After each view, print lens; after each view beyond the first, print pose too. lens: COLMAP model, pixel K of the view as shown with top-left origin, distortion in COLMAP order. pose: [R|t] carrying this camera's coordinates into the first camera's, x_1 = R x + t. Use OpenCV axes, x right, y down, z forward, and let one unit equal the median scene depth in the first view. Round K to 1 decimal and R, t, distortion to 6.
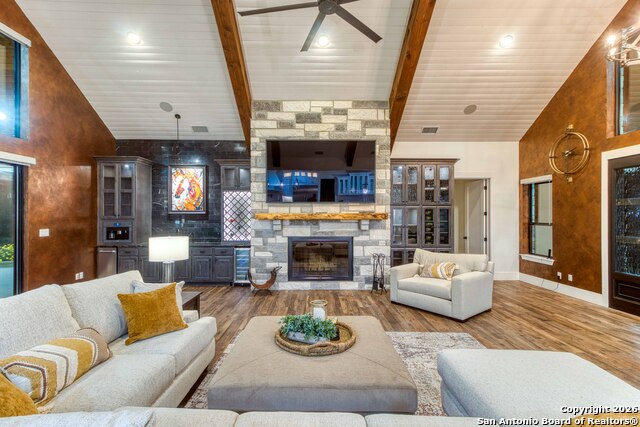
lens RADIAL K [[304.7, 0, 320.0], [0, 304.7, 213.5], [0, 0, 1]] dist [0.020991, 0.000275]
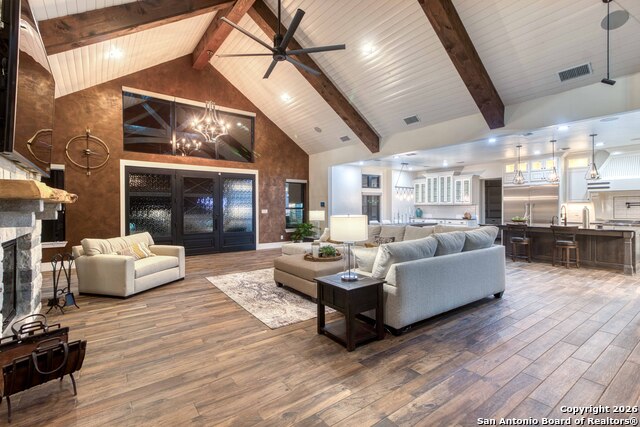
lens RADIAL K [[304.7, 0, 320.0], [0, 304.7, 213.5], [0, 0, 1]] dist [0.020991, 0.000275]
pose [[-0.604661, -0.014943, 0.796343, -0.684478], [-0.001256, 0.999841, 0.017807, 0.027107], [-0.796482, 0.009767, -0.604584, 0.936735]]
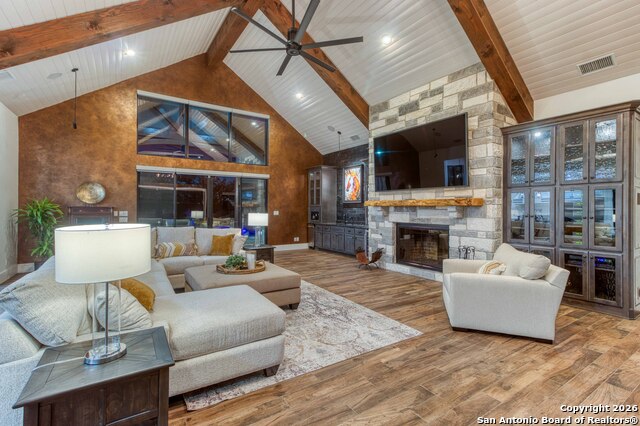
lens RADIAL K [[304.7, 0, 320.0], [0, 304.7, 213.0], [0, 0, 1]] dist [0.020991, 0.000275]
pose [[0.523348, 0.014908, -0.851989, 0.694479], [0.001376, 0.999831, 0.018340, 0.022802], [0.852118, -0.010771, 0.523239, 0.199870]]
